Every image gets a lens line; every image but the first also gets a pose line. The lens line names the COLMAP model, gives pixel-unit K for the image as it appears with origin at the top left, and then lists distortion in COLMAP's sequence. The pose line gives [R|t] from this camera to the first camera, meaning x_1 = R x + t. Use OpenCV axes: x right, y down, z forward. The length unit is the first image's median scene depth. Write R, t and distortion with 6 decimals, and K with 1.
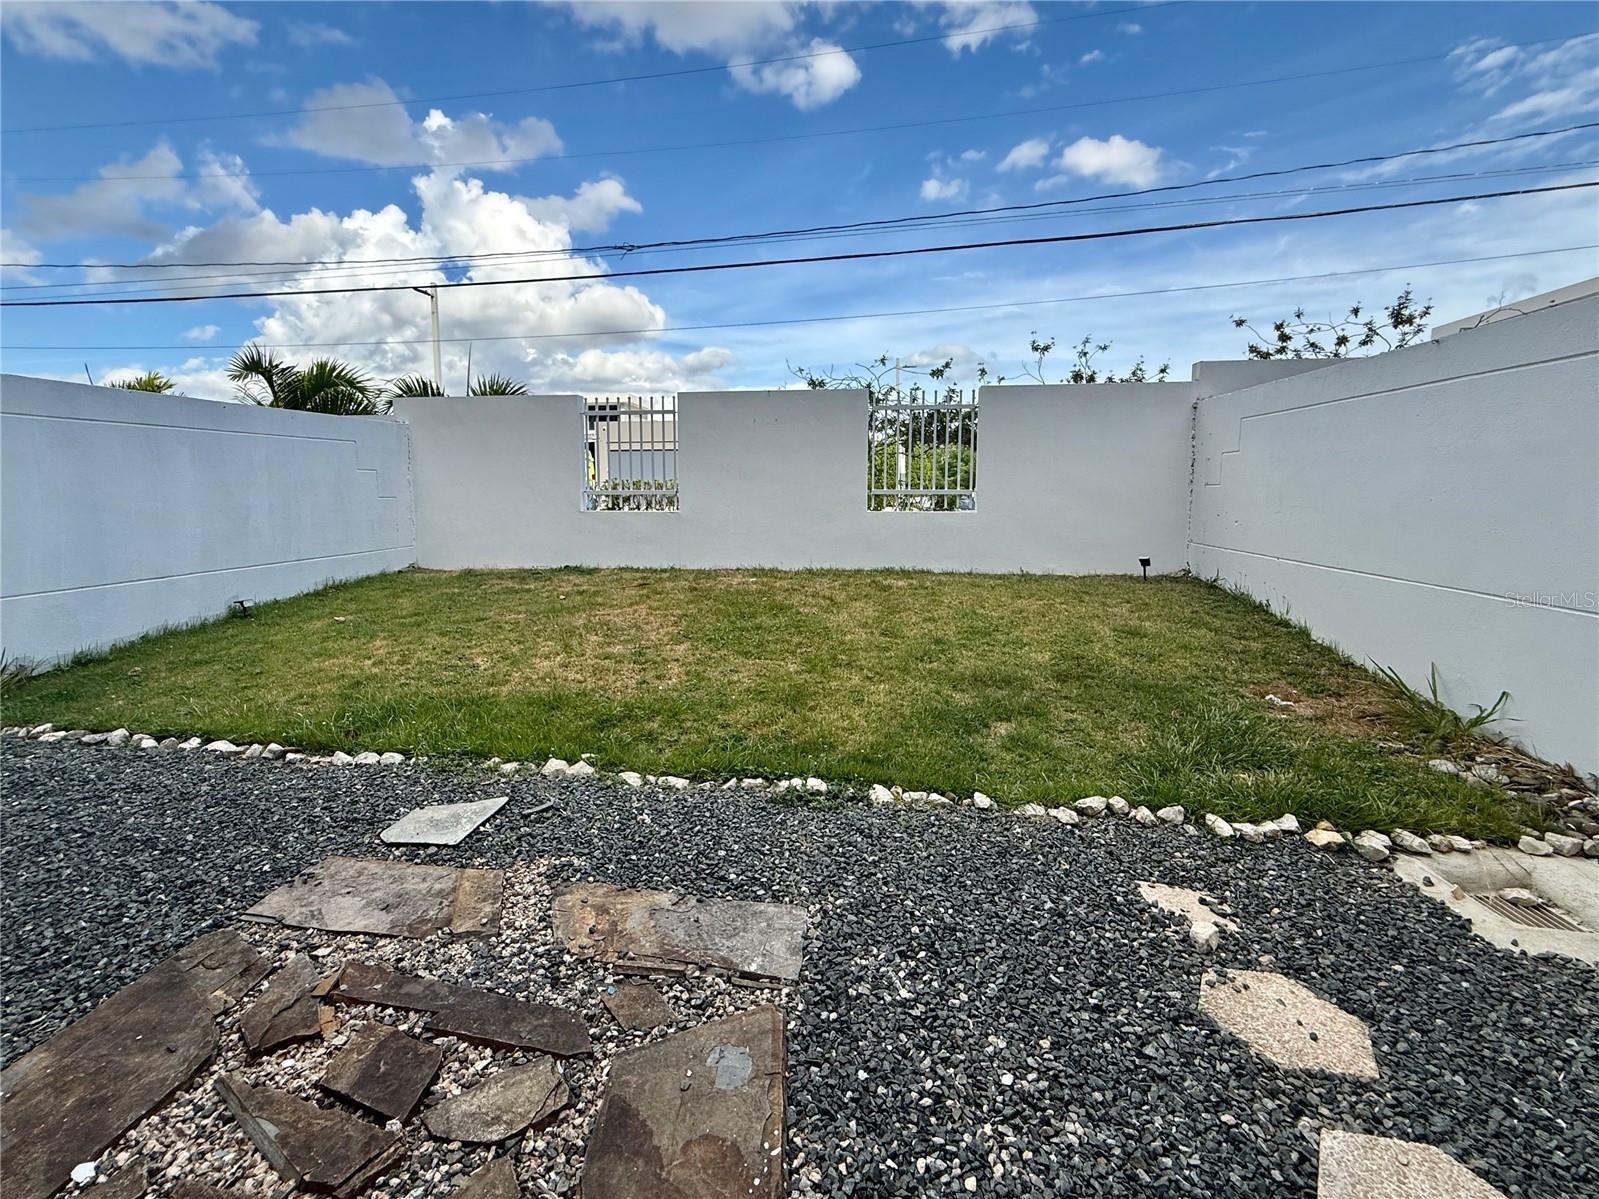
lens RADIAL K [[641.1, 0, 792.1], [0, 641.1, 593.6], [0, 0, 1]] dist [-0.000872, -0.000072]
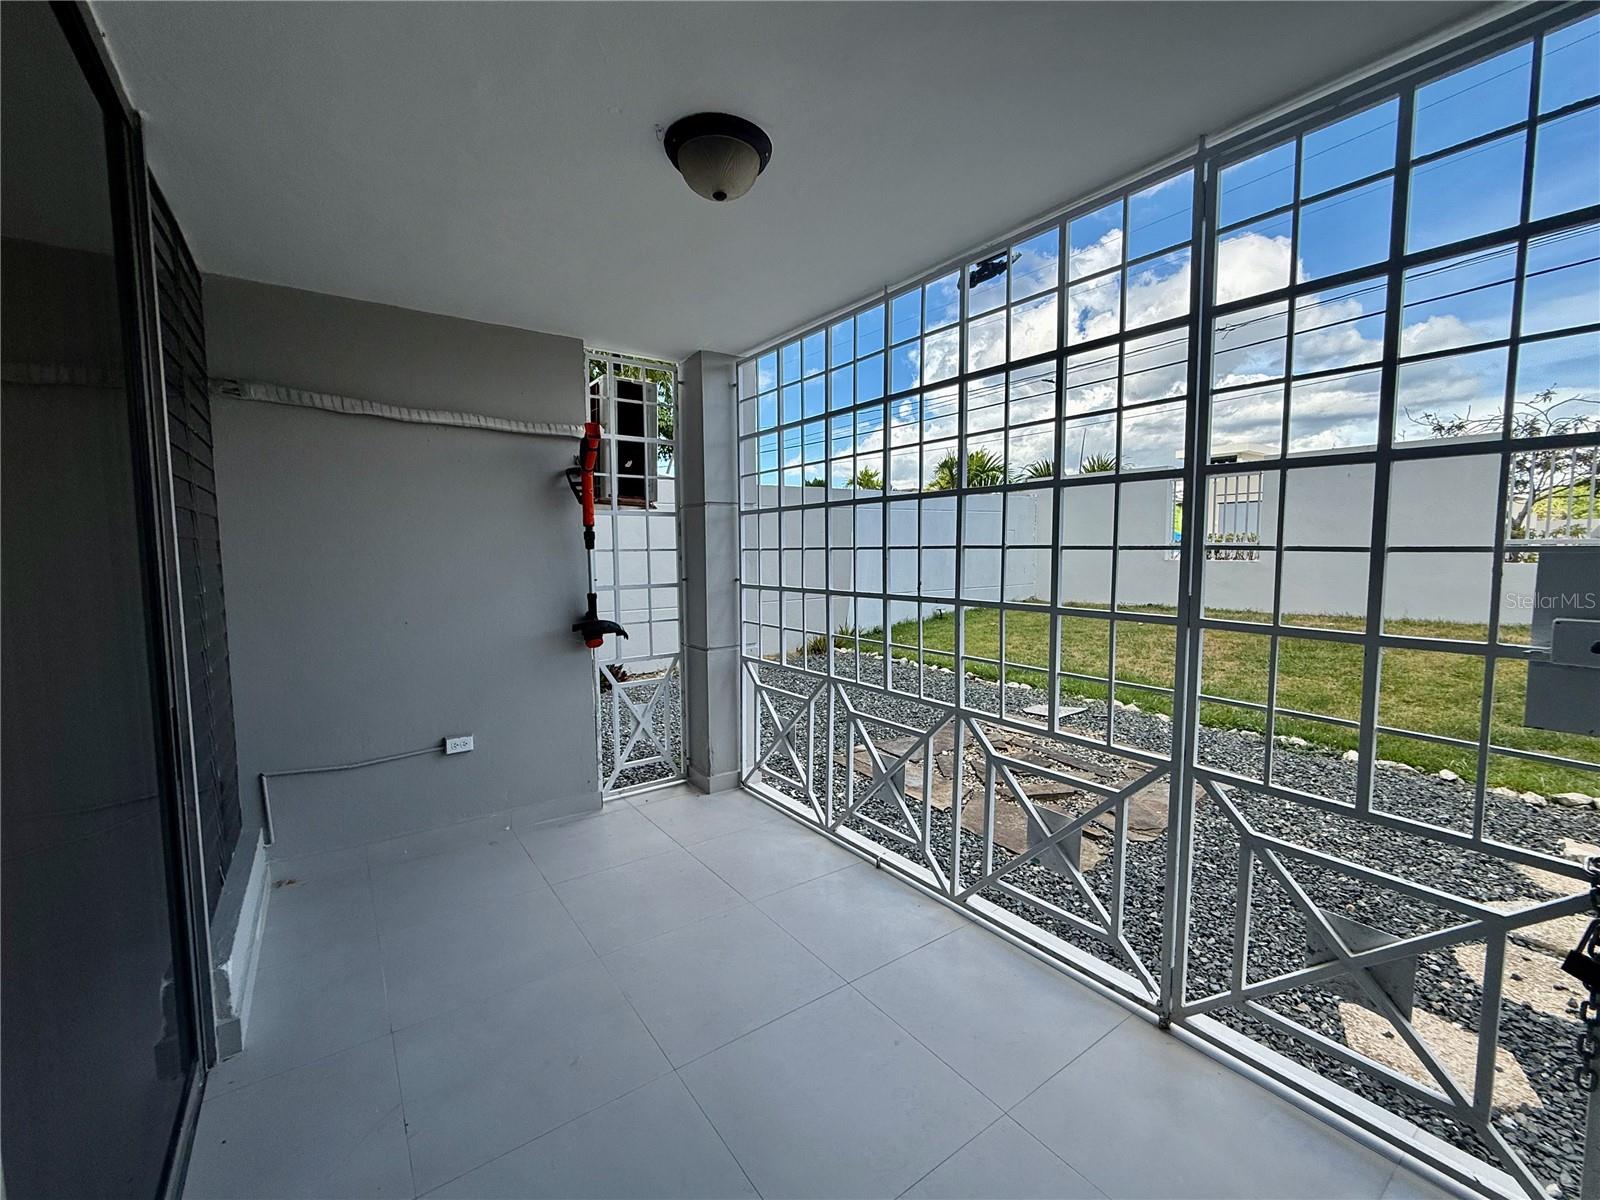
lens RADIAL K [[641.5, 0, 792.6], [0, 641.5, 594.1], [0, 0, 1]] dist [-0.000872, -0.000072]
pose [[0.643820, 0.051297, -0.763456, 0.358732], [-0.112618, 0.993237, -0.028234, 0.125203], [0.756844, 0.104157, 0.645243, -0.767538]]
